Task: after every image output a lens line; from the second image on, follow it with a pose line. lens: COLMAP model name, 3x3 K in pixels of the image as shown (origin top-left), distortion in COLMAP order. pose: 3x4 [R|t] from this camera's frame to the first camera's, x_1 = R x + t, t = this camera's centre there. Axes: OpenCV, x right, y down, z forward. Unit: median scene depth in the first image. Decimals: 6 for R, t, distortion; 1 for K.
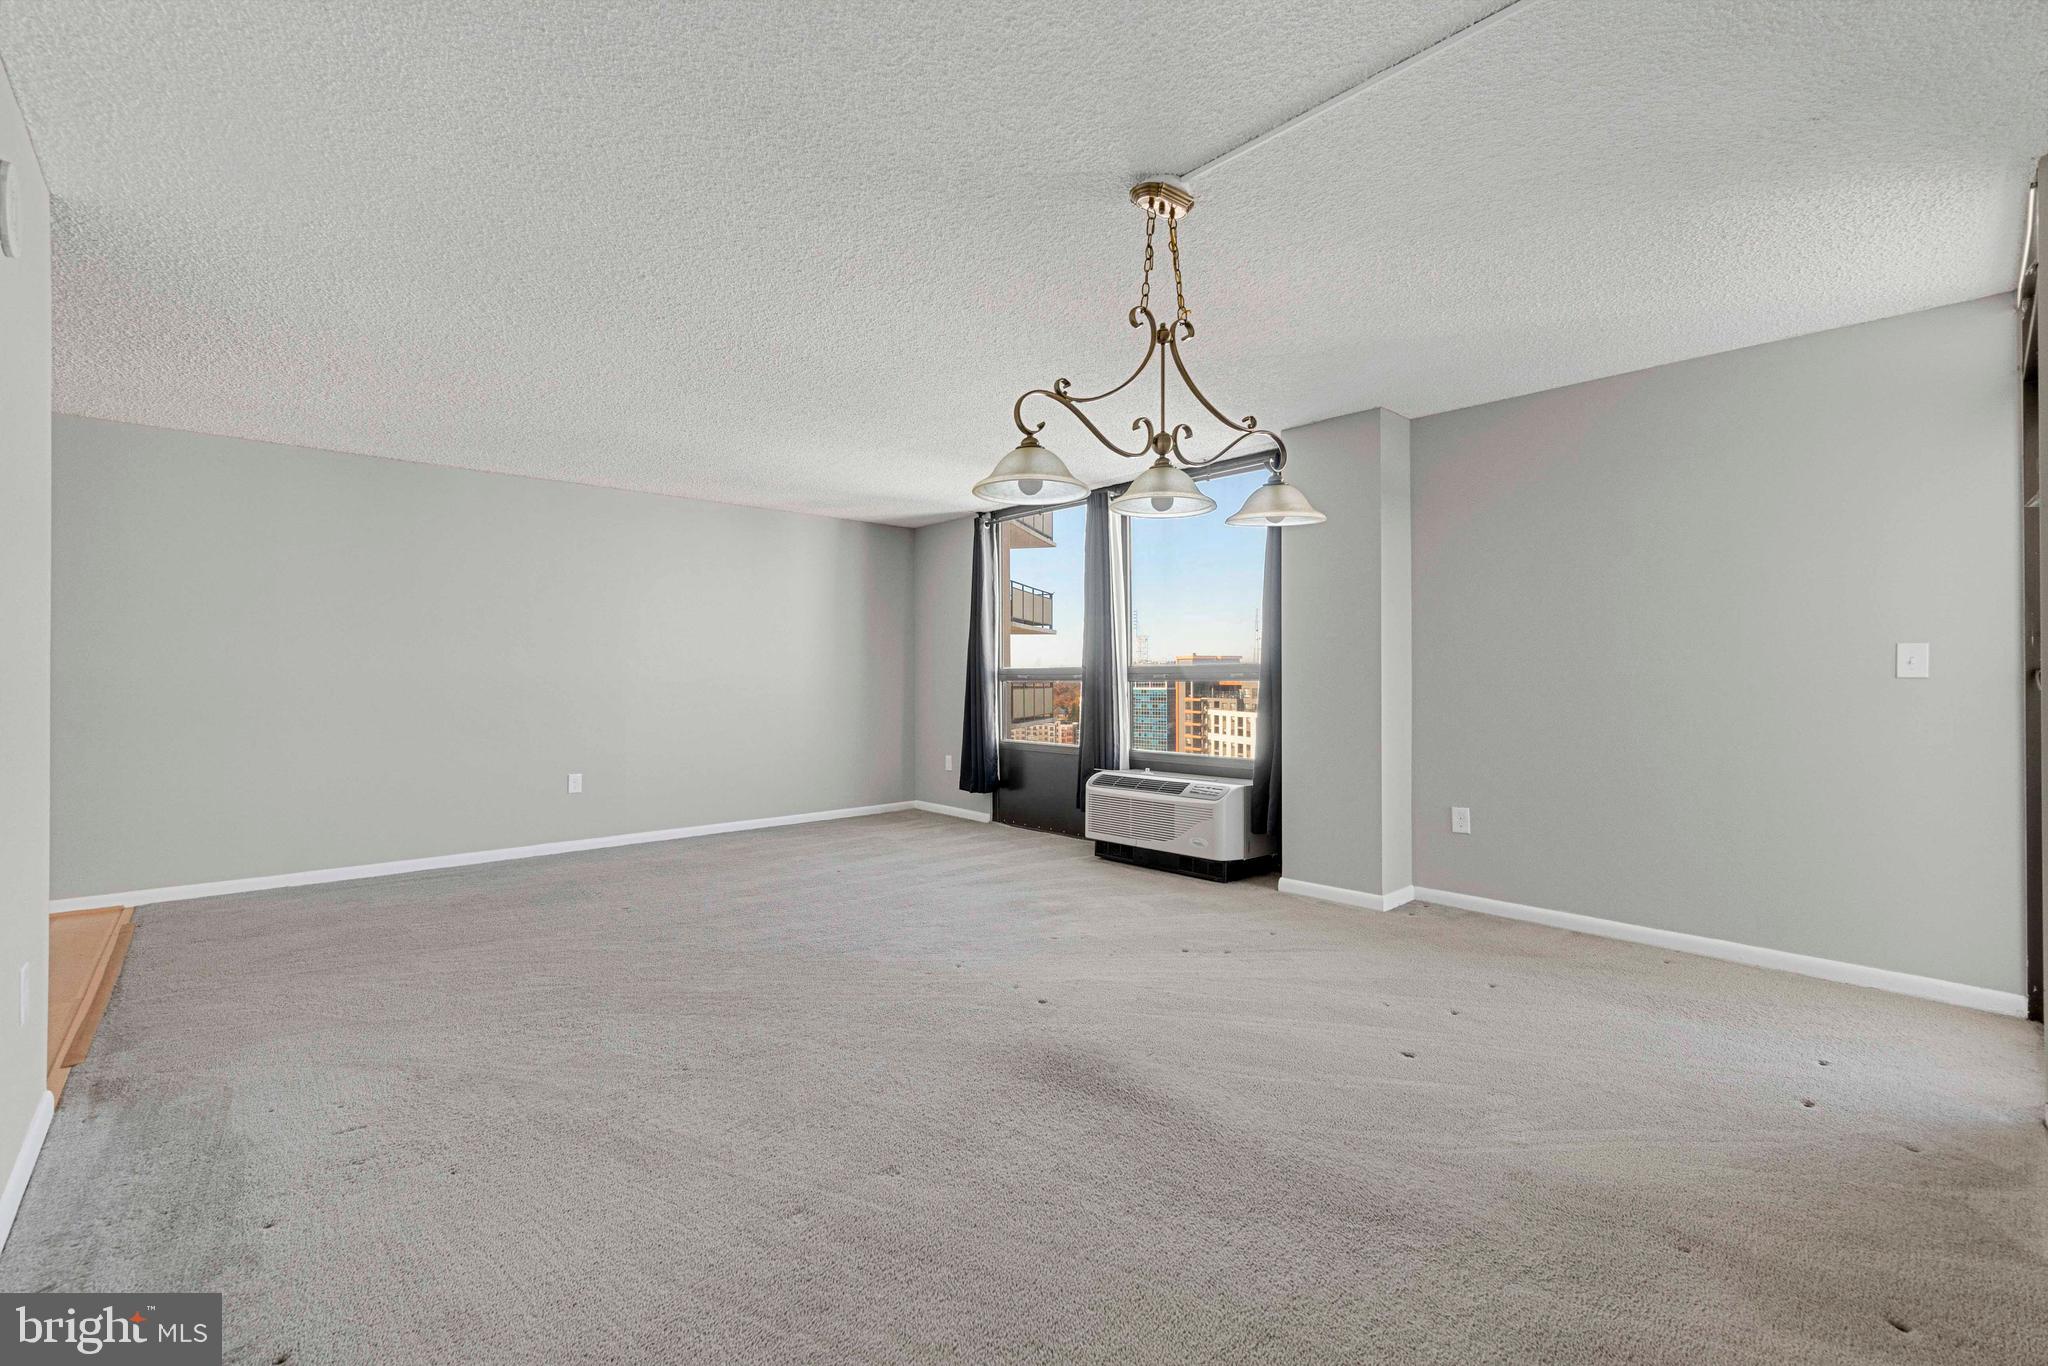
lens RADIAL K [[878.6, 0, 1019.2], [0, 878.6, 677.5], [0, 0, 1]] dist [0.001817, -0.001591]
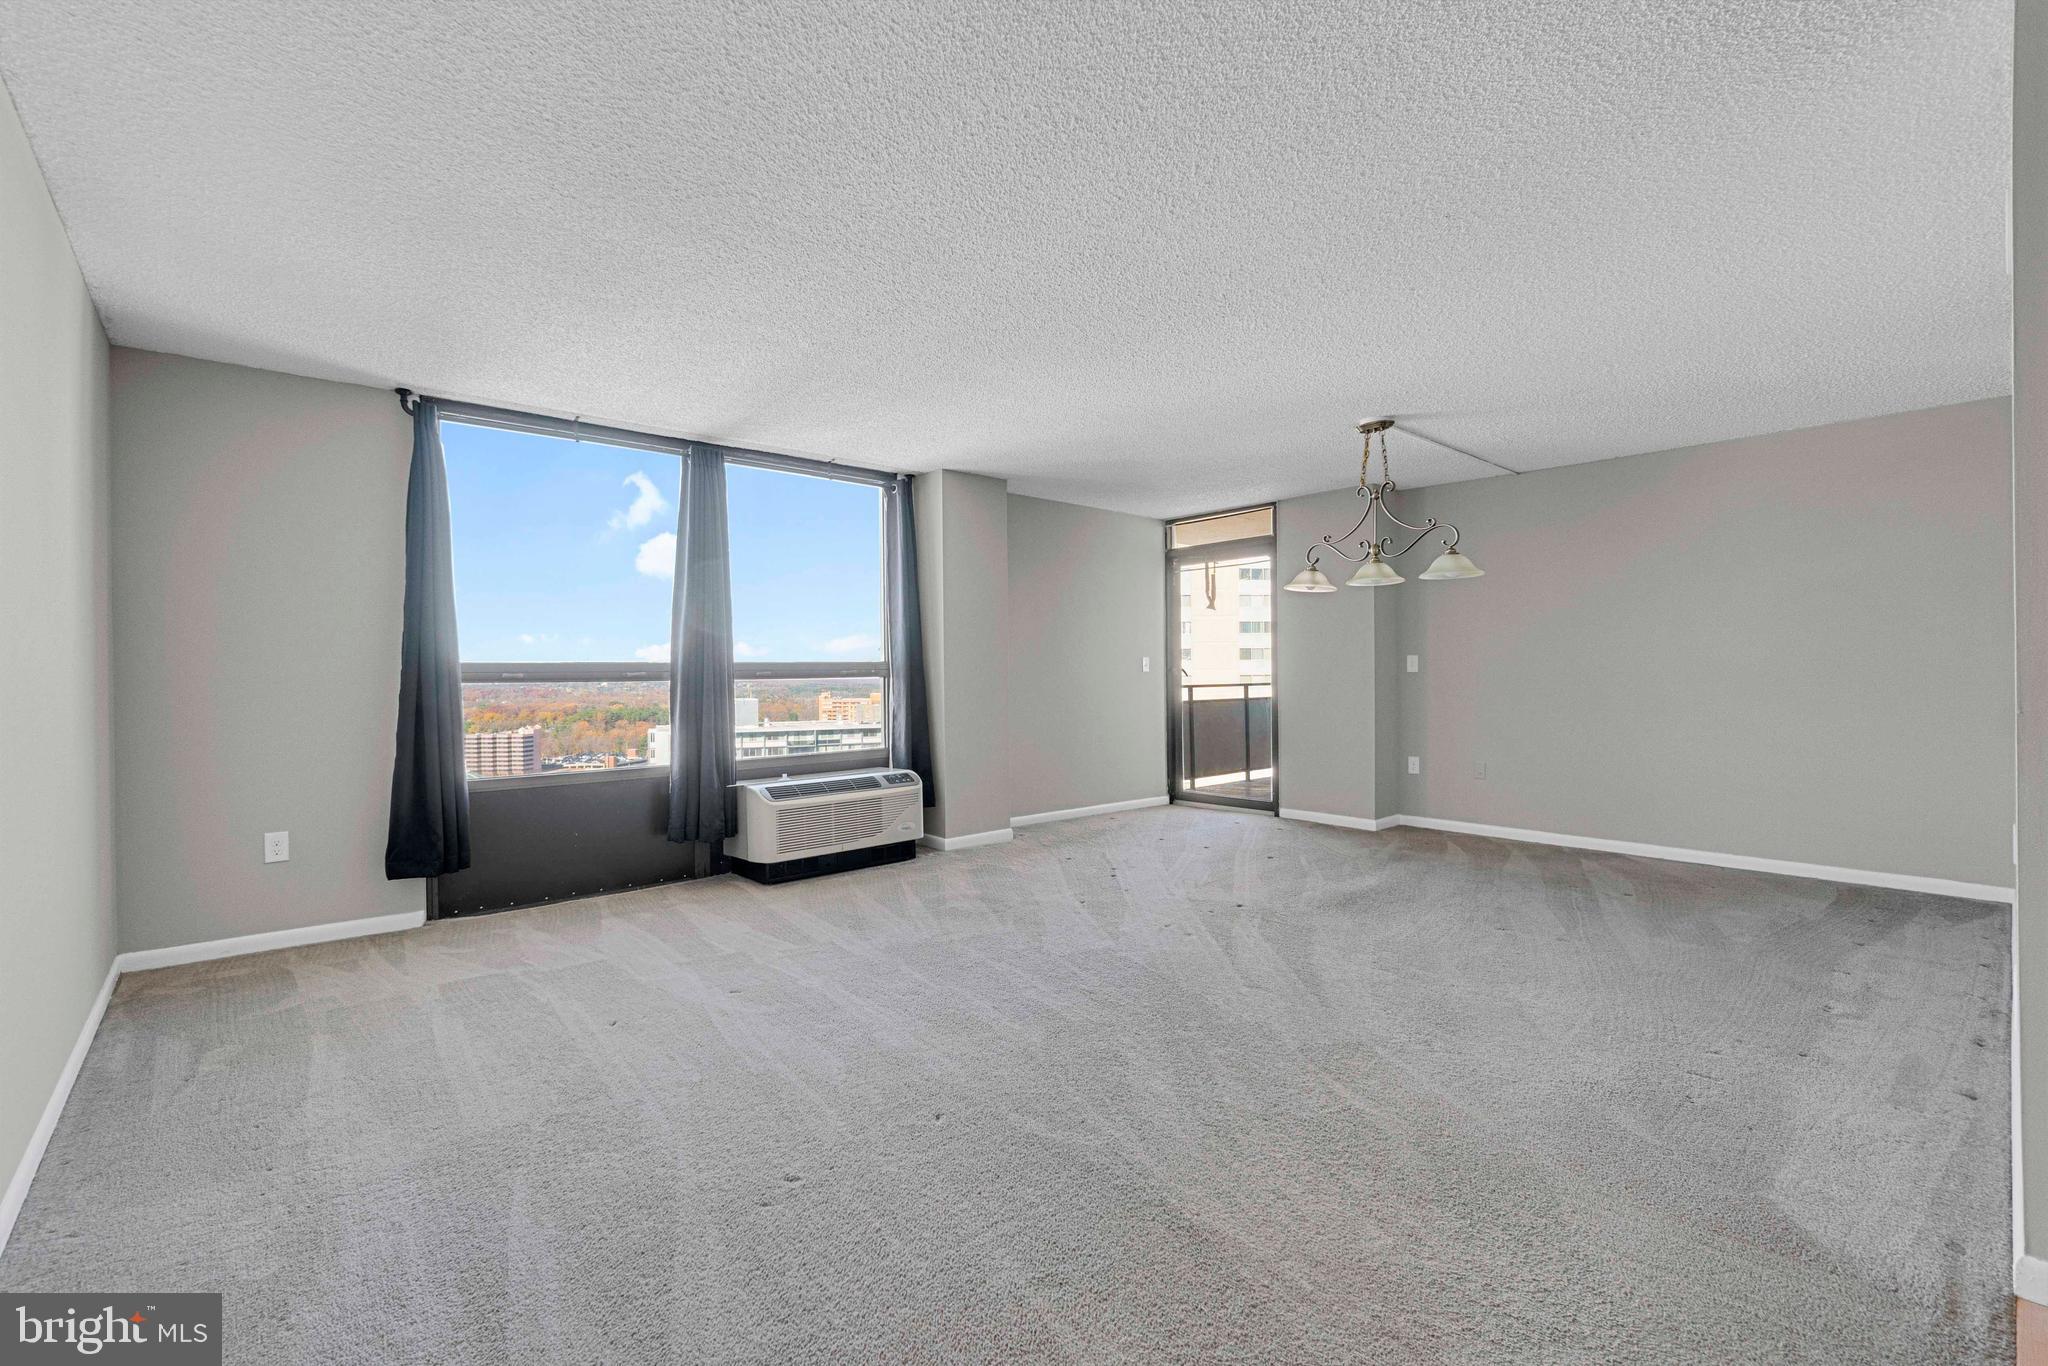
lens RADIAL K [[878.6, 0, 1034.0], [0, 878.6, 677.5], [0, 0, 1]] dist [0.001817, -0.001591]
pose [[0.007416, -0.003262, 0.999967, -0.638269], [0.008794, 0.999956, 0.003197, 0.001955], [-0.999934, 0.008770, 0.007445, 0.611590]]
